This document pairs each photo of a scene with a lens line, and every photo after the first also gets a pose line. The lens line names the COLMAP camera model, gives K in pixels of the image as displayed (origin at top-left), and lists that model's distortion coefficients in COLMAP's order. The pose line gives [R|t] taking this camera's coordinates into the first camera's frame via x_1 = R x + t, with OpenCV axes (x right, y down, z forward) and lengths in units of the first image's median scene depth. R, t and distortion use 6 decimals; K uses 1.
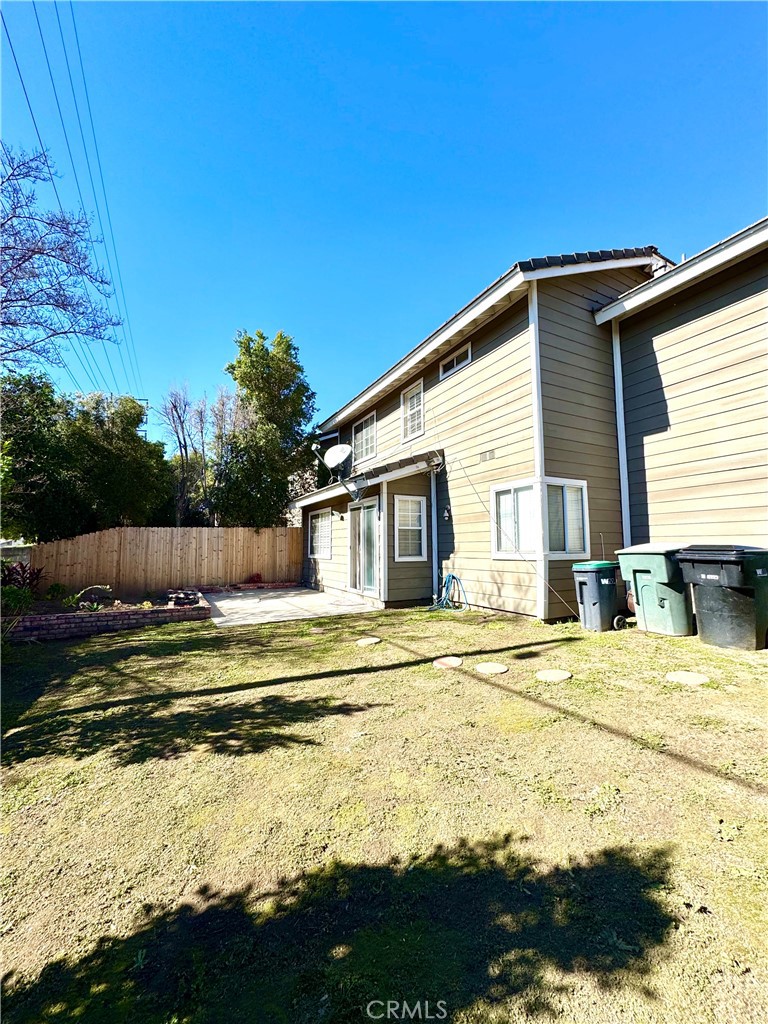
lens RADIAL K [[407.8, 0, 384.0], [0, 407.8, 512.0], [0, 0, 1]] dist [0.001031, 0.000210]
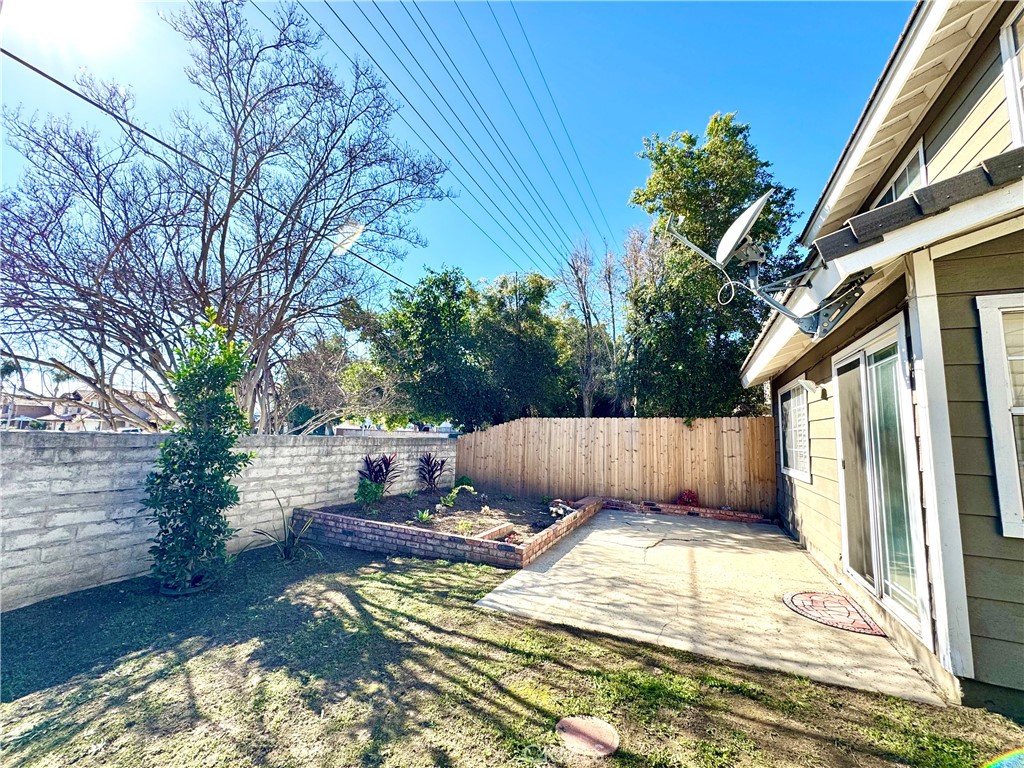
lens RADIAL K [[407.8, 0, 512.0], [0, 407.8, 384.0], [0, 0, 1]] dist [0.001031, 0.000210]
pose [[0.613536, -0.070177, -0.786543, 0.034835], [0.030199, 0.997400, -0.065434, 0.021116], [0.789089, 0.016393, 0.614060, 0.425180]]
